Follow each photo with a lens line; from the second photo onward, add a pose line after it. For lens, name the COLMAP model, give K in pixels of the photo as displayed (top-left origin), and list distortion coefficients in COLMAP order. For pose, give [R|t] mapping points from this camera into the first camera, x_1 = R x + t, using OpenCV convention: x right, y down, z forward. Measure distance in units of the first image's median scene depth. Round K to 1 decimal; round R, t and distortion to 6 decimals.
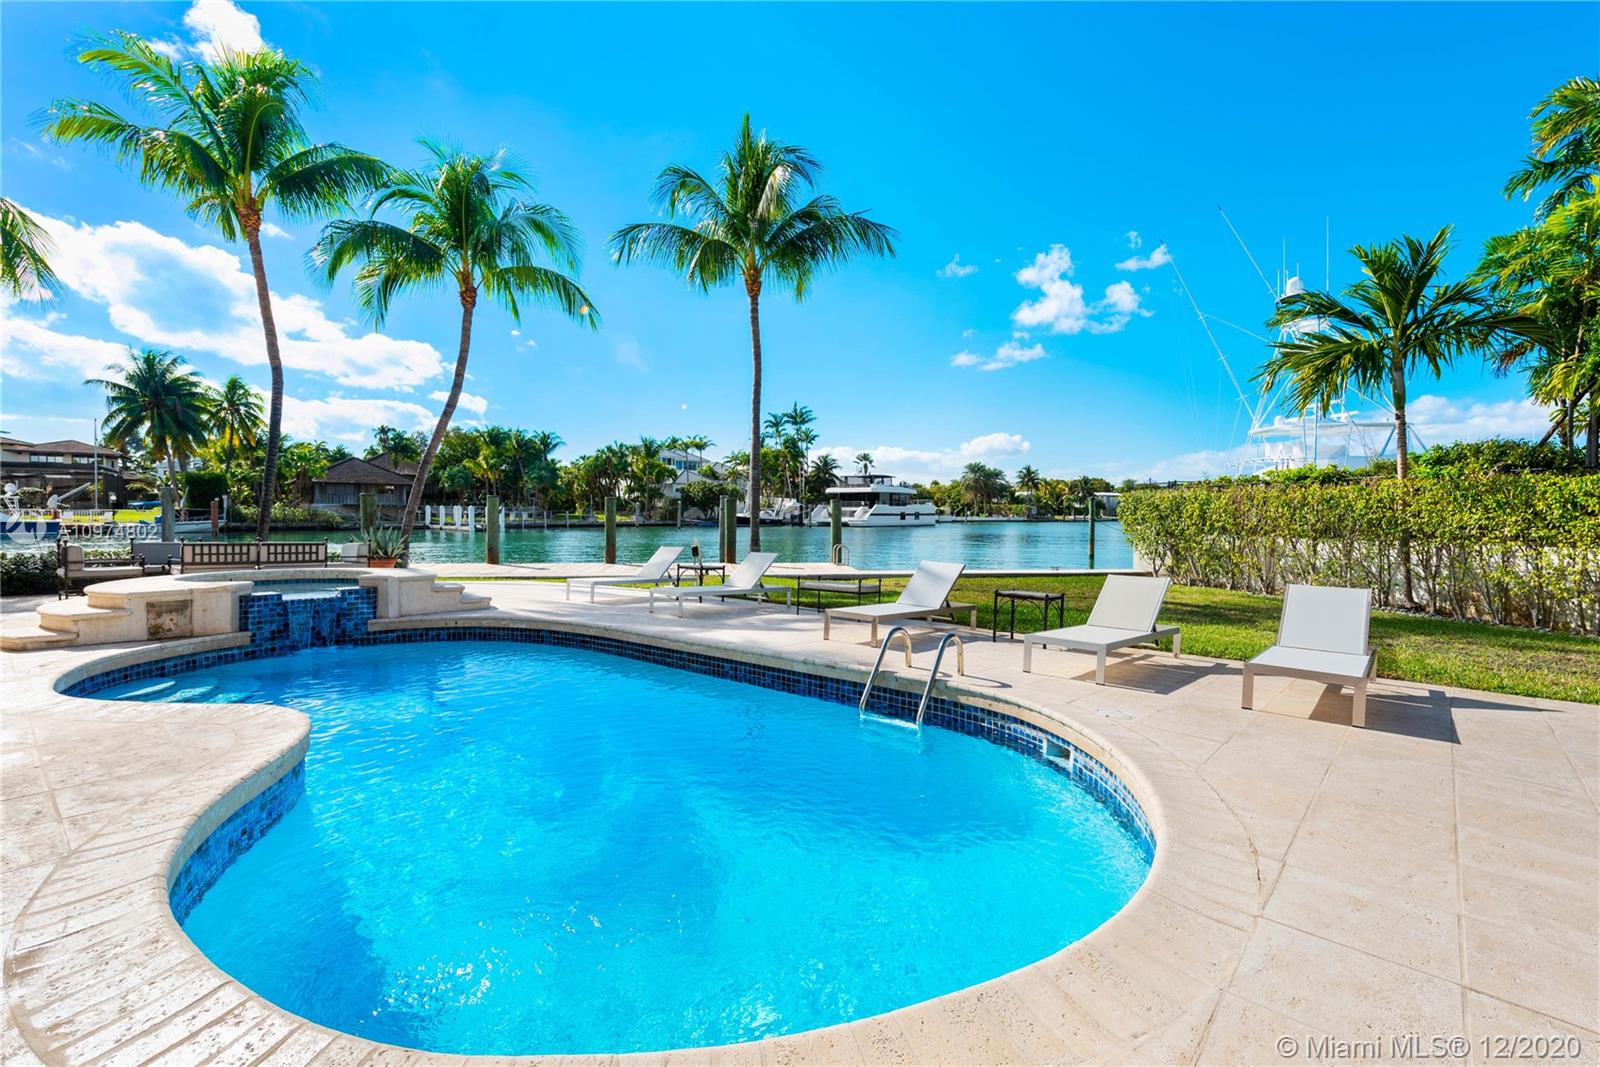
lens RADIAL K [[722.6, 0, 811.3], [0, 722.6, 549.7], [0, 0, 1]] dist [0.012873, -0.000489]
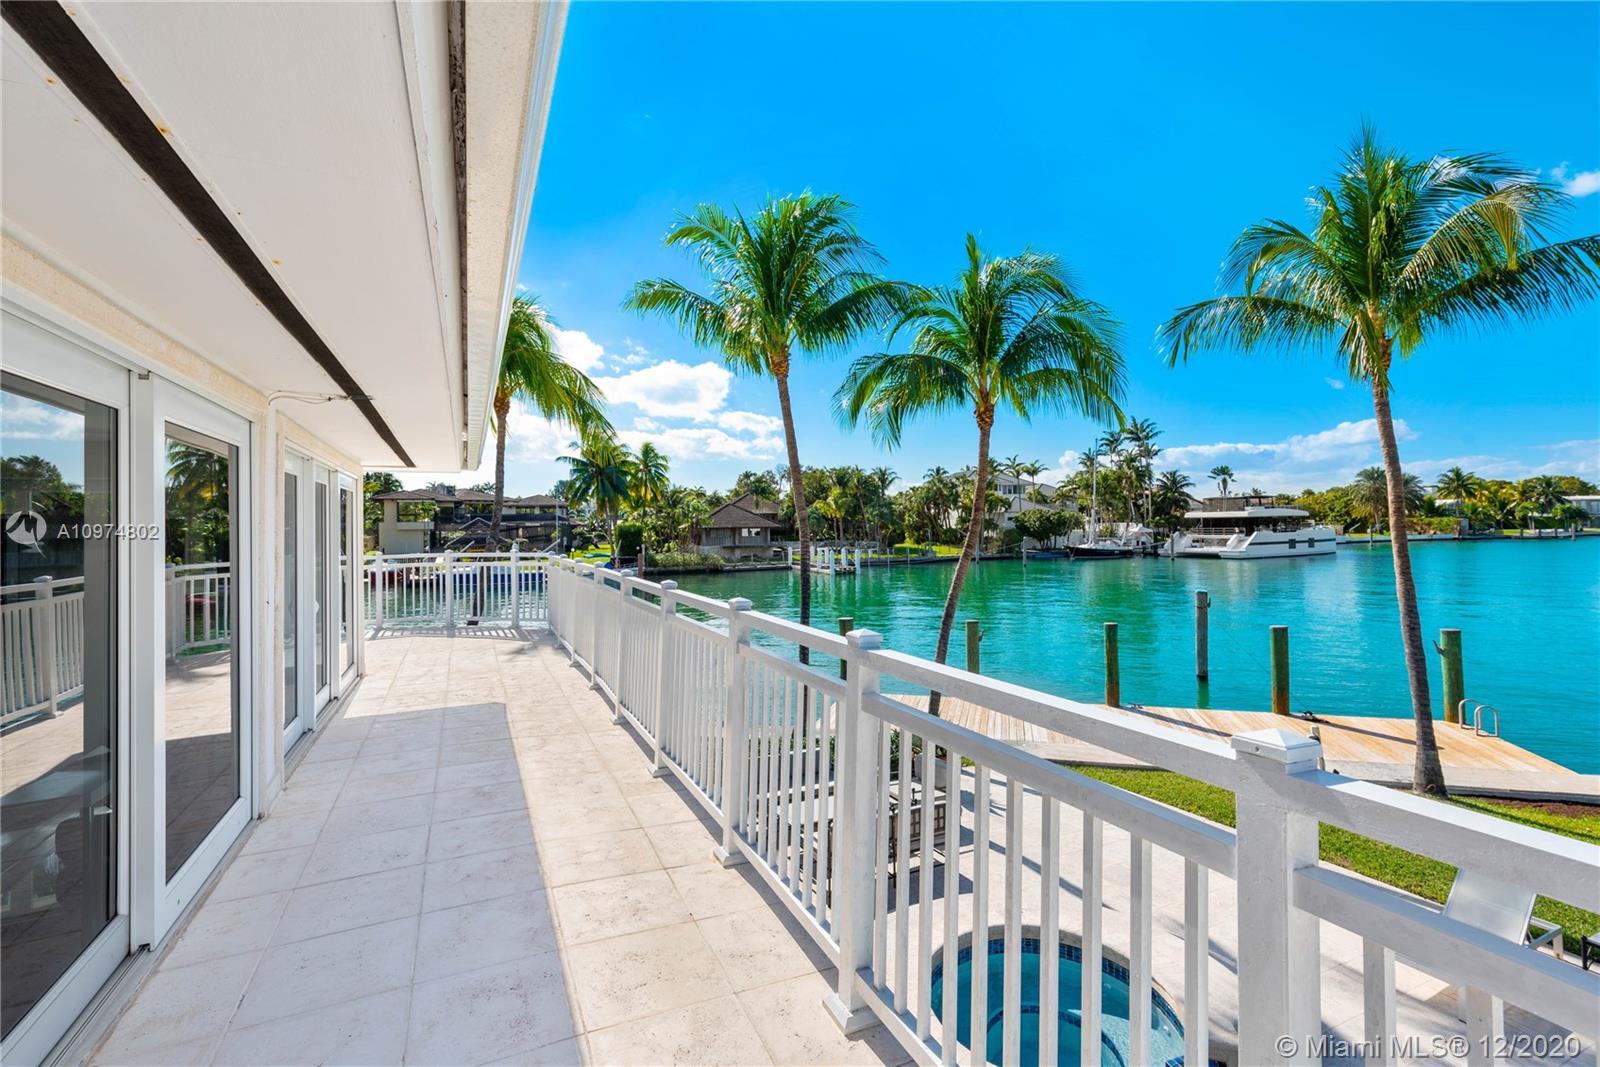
lens RADIAL K [[708.6, 0, 806.9], [0, 708.6, 525.6], [0, 0, 1]] dist [0.009254, -0.000636]
pose [[0.915802, -0.020983, -0.401082, -0.071282], [0.002206, 0.998882, -0.047220, -0.038748], [0.401625, 0.042360, 0.914824, 0.033165]]
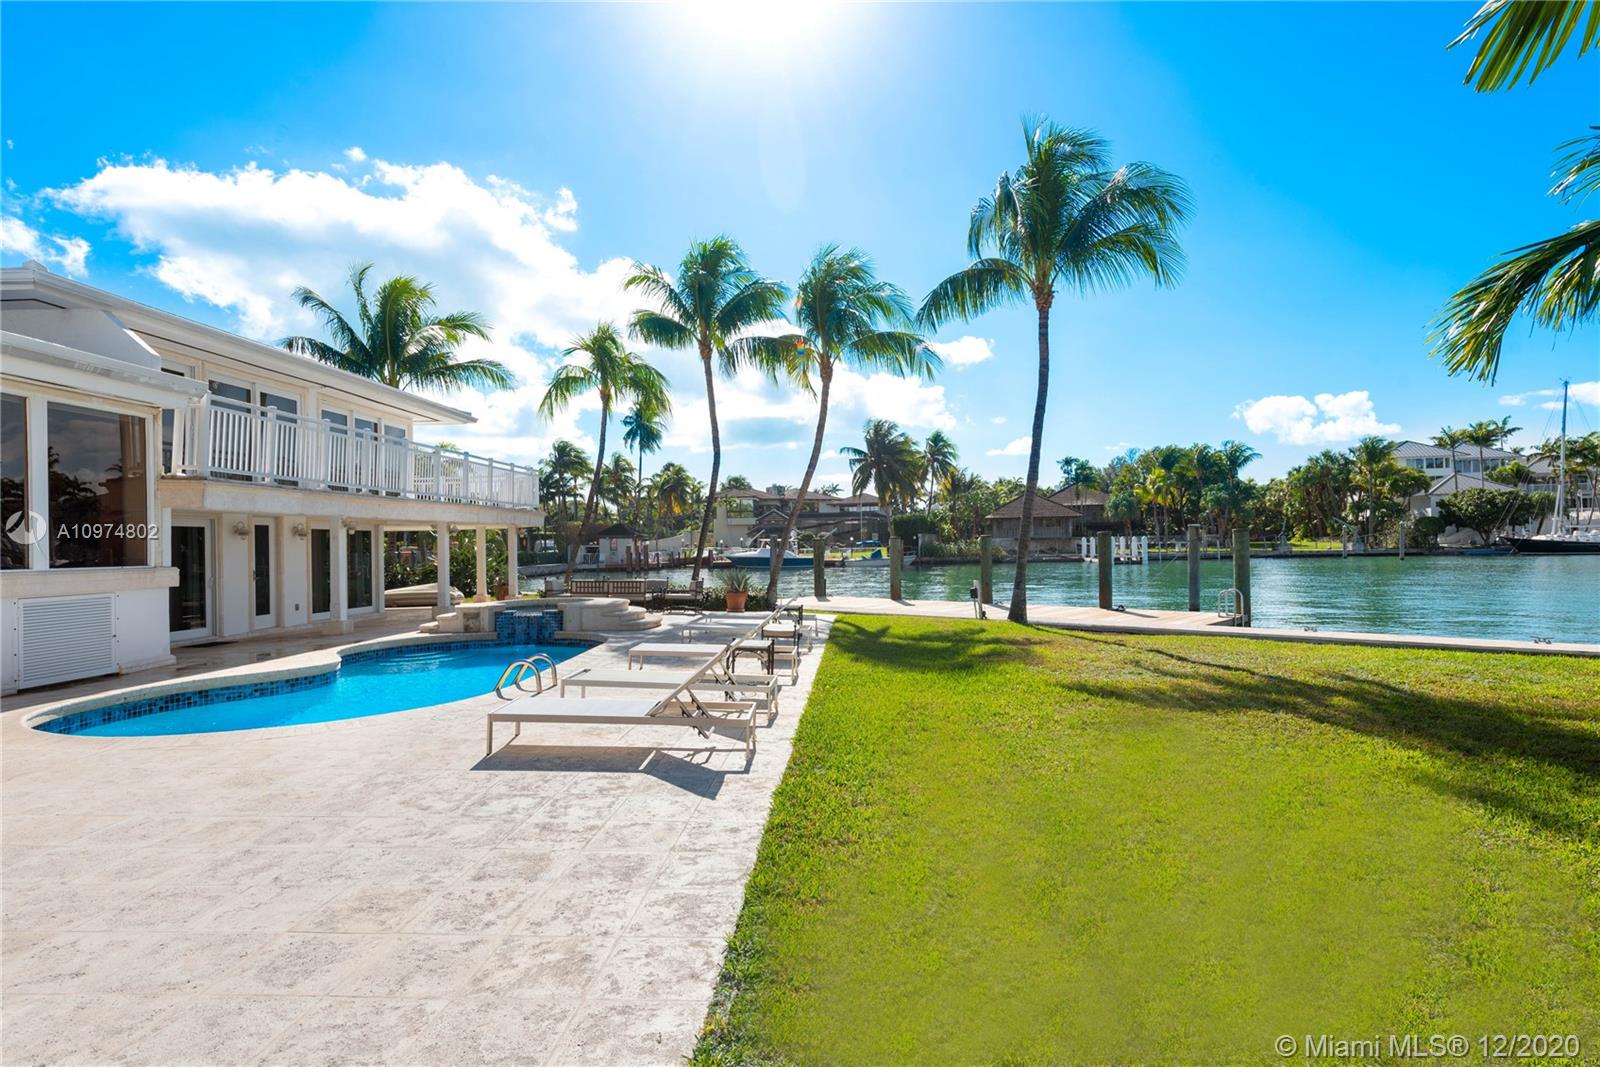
lens RADIAL K [[835.5, 0, 800.0], [0, 835.5, 533.5], [0, 0, 1]] dist [-0.007716, -0.000521]
pose [[0.593278, -0.029433, -0.804459, 0.127399], [-0.017467, 0.998625, -0.049419, -0.003907], [0.804808, 0.043370, 0.591949, 0.035719]]
